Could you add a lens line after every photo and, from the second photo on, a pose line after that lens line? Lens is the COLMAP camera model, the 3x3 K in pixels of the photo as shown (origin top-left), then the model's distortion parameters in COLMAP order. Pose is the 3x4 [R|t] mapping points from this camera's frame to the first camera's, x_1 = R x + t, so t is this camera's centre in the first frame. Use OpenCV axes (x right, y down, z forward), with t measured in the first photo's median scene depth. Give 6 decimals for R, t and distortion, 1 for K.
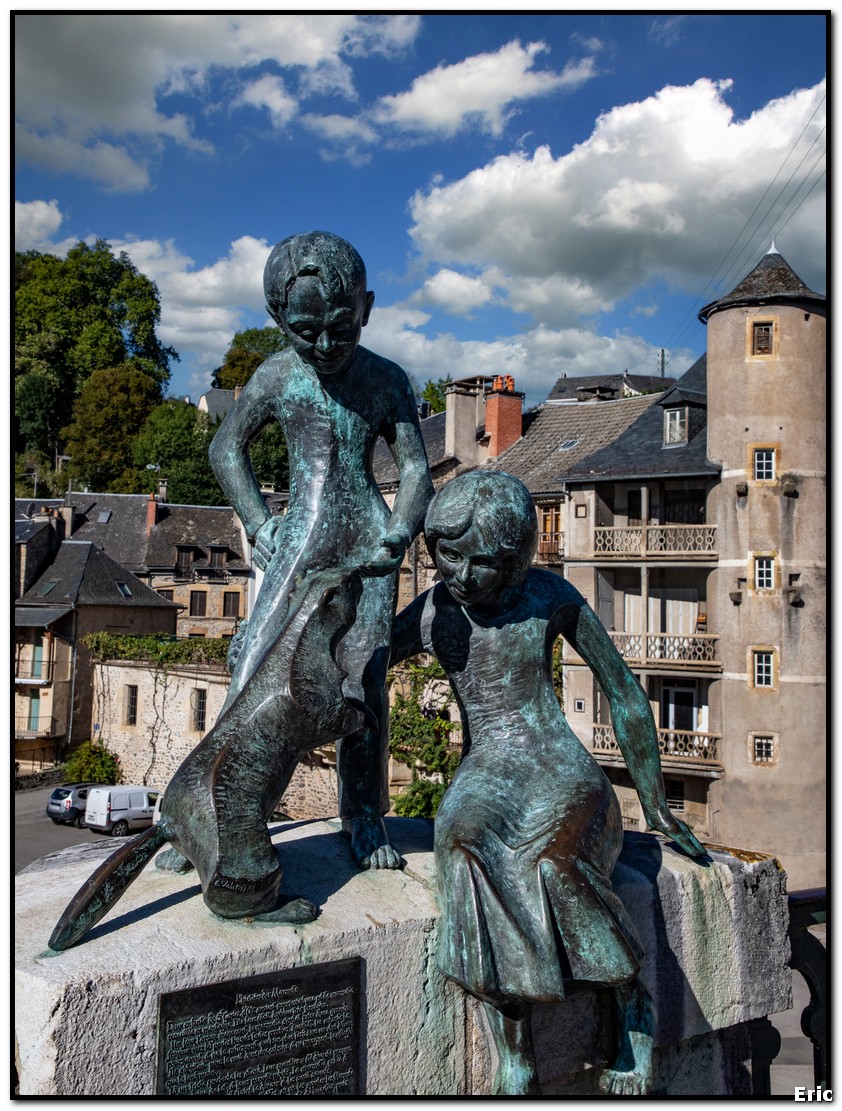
lens RADIAL K [[1376.9, 0, 431.8], [0, 1376.9, 500.3], [0, 0, 1]] dist [0.102963, 0.000000]
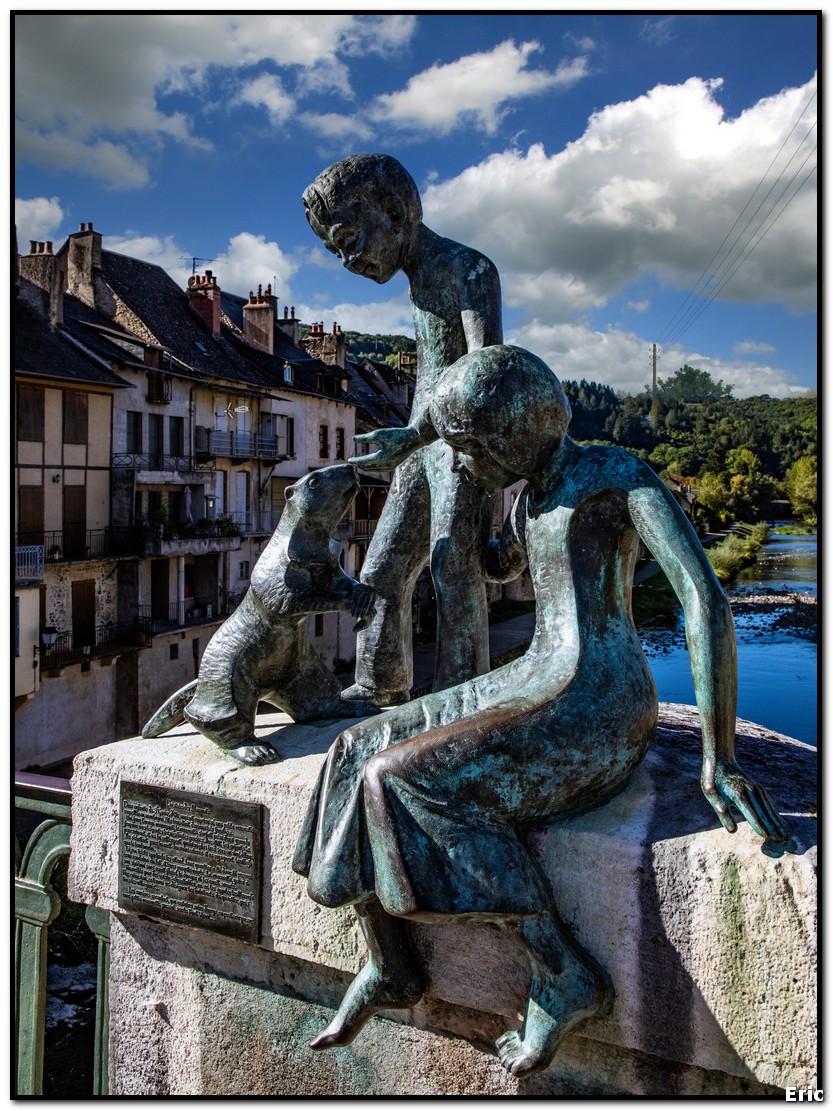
lens RADIAL K [[1074.6, 0, 421.5], [0, 1074.6, 503.0], [0, 0, 1]] dist [0.022863, 0.000000]
pose [[0.309287, -0.020138, -0.950756, 0.704889], [0.096468, 0.995283, 0.010300, 0.070067], [0.946063, -0.094903, 0.309770, 0.733026]]
